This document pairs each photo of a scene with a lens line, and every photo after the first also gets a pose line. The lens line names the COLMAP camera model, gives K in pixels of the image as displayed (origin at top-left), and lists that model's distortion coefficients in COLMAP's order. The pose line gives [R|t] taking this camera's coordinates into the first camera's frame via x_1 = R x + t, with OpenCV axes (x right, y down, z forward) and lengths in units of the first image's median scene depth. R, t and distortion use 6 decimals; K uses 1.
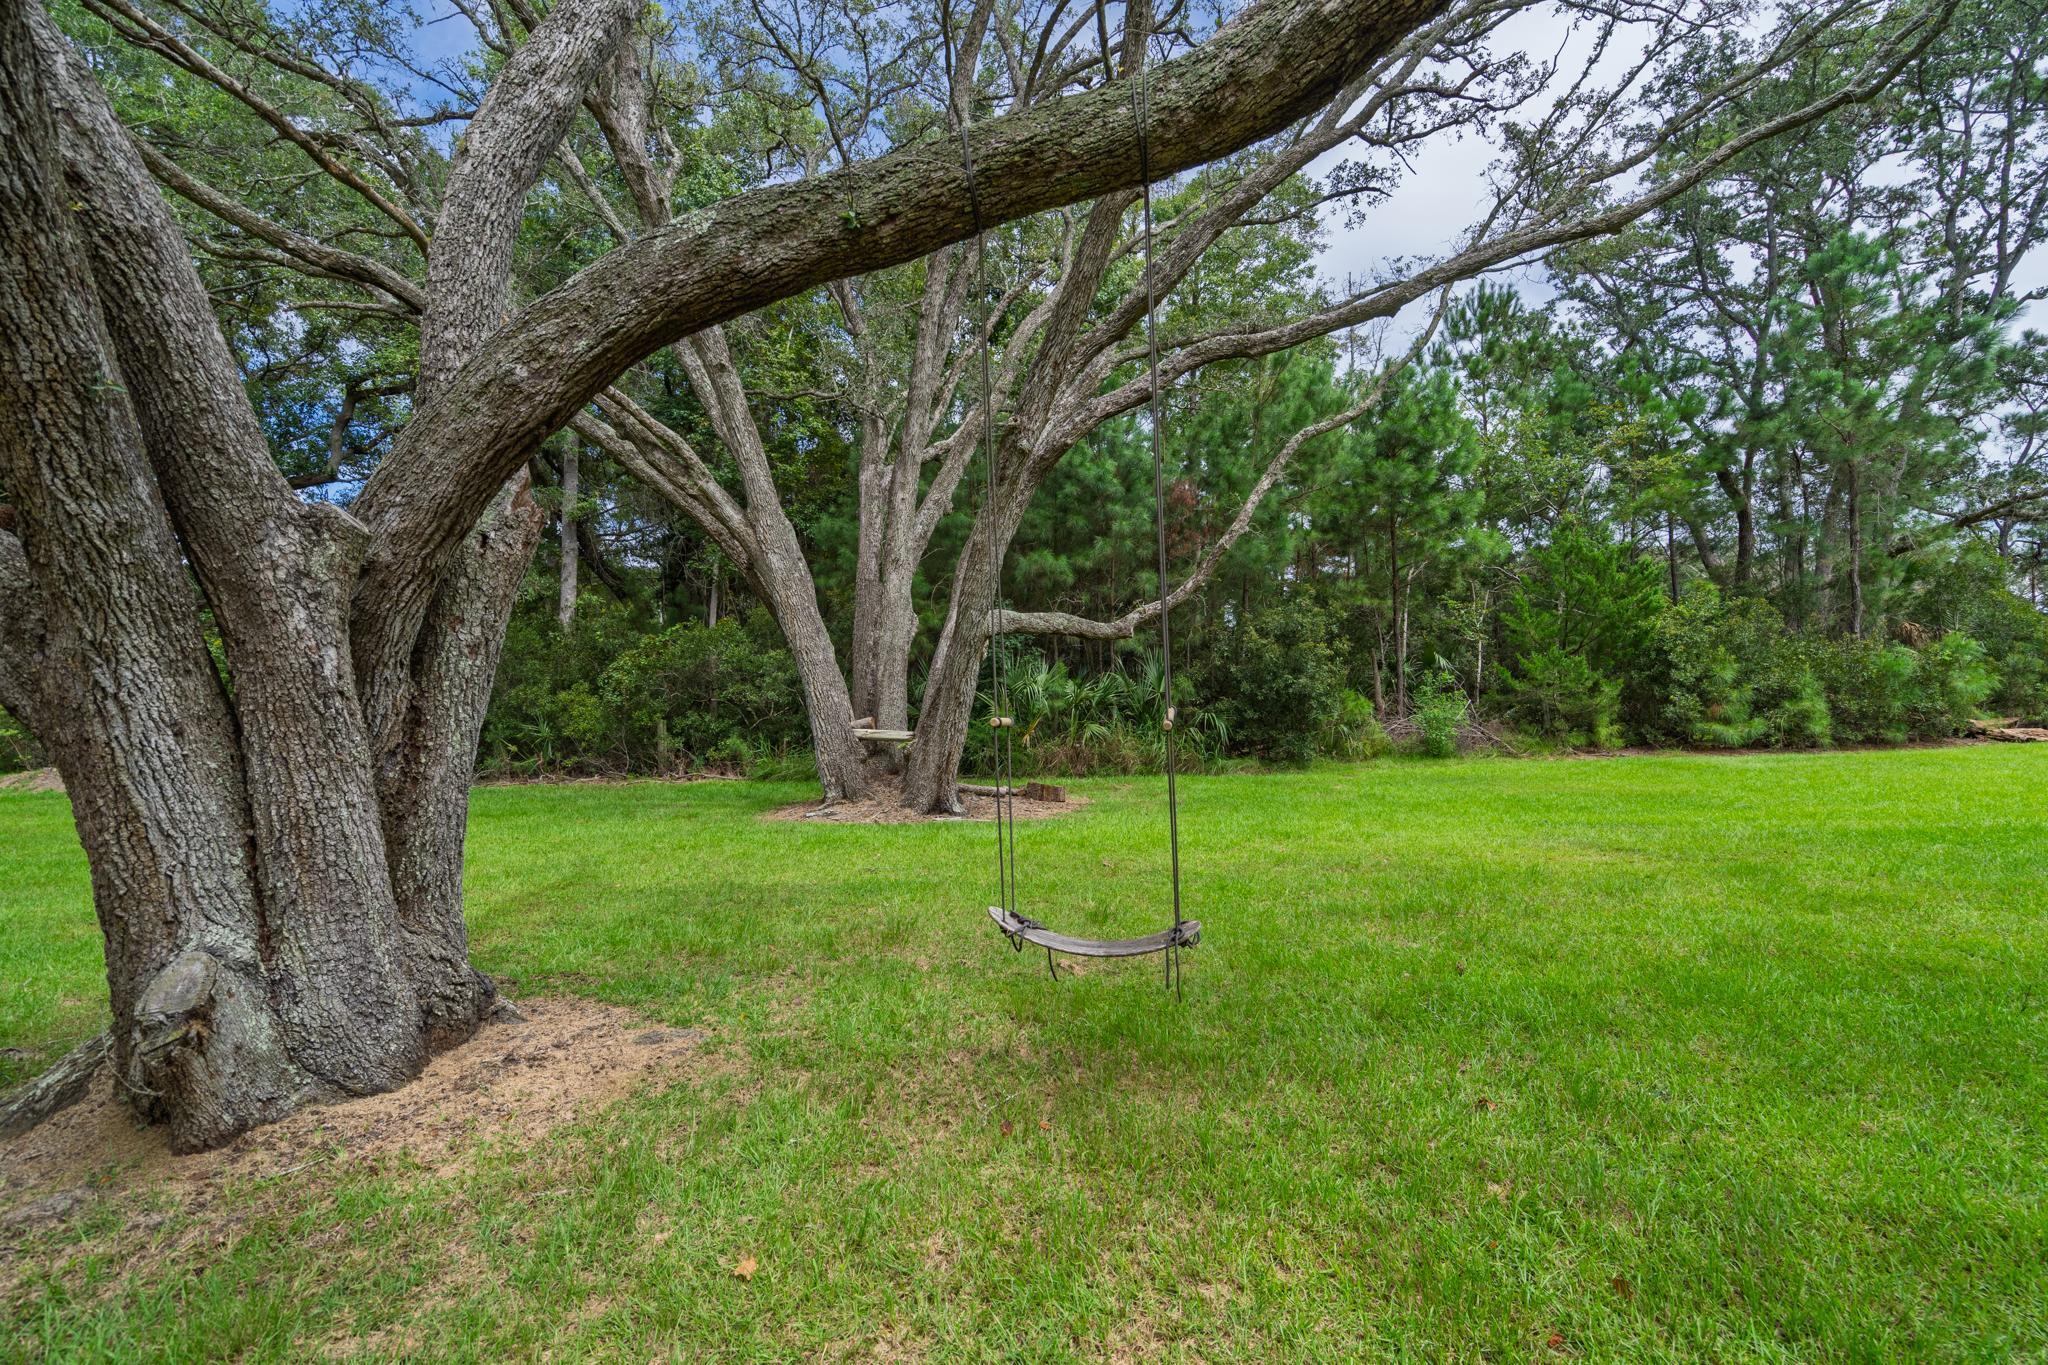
lens RADIAL K [[936.2, 0, 1017.2], [0, 936.2, 679.7], [0, 0, 1]] dist [-0.000959, -0.000137]
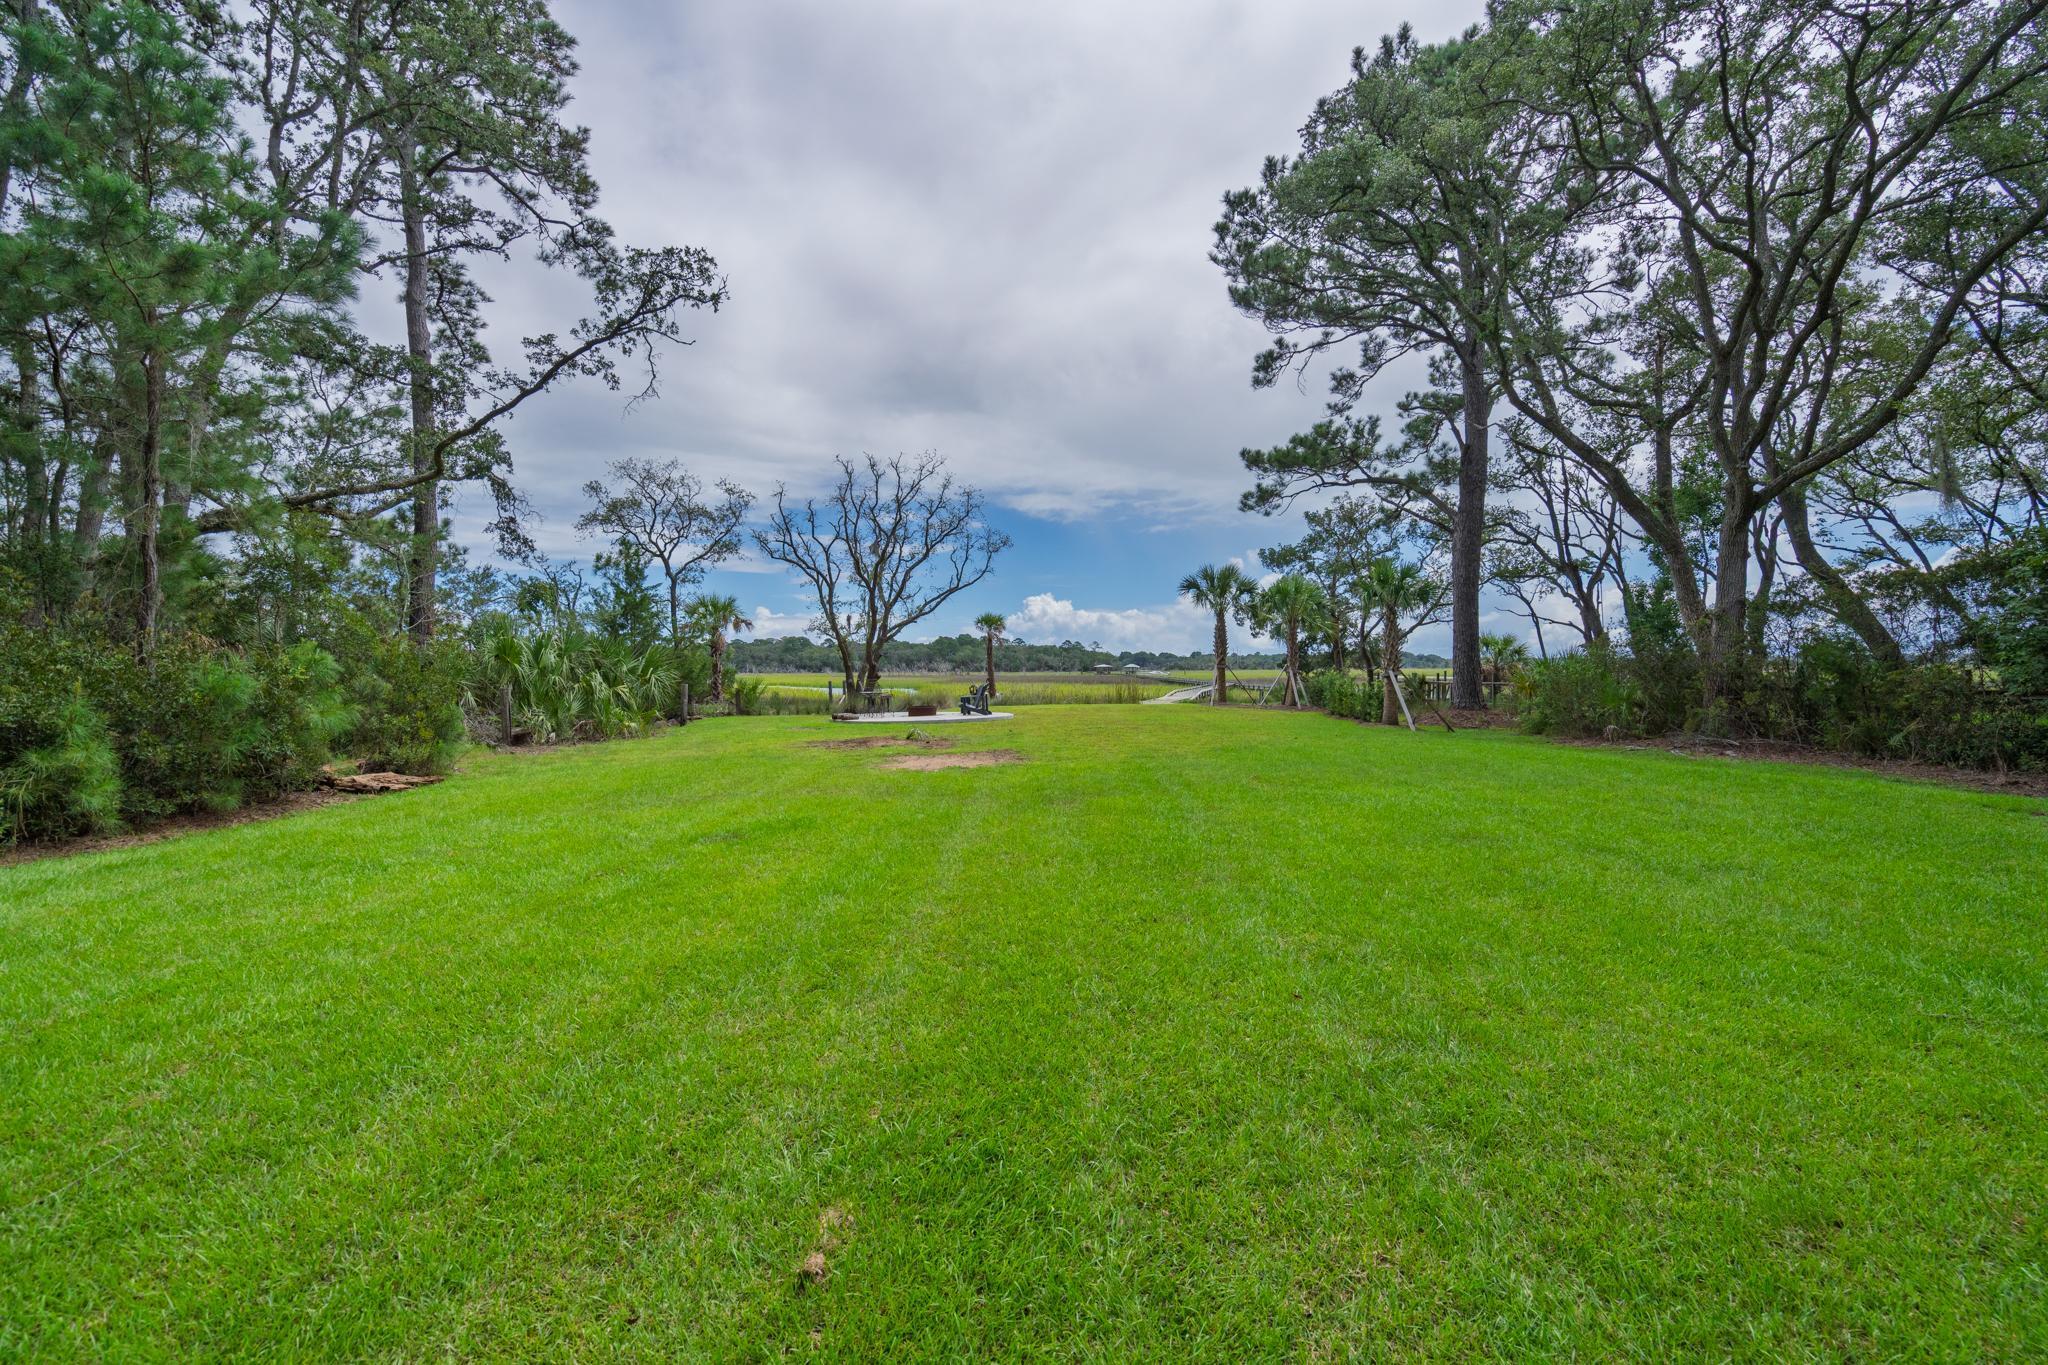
lens RADIAL K [[936.2, 0, 1017.2], [0, 936.2, 679.7], [0, 0, 1]] dist [-0.000959, -0.000137]
pose [[0.051618, 0.033154, 0.998116, 0.343352], [-0.003948, 0.999448, -0.032994, -0.001474], [-0.998659, -0.002237, 0.051721, 0.441772]]
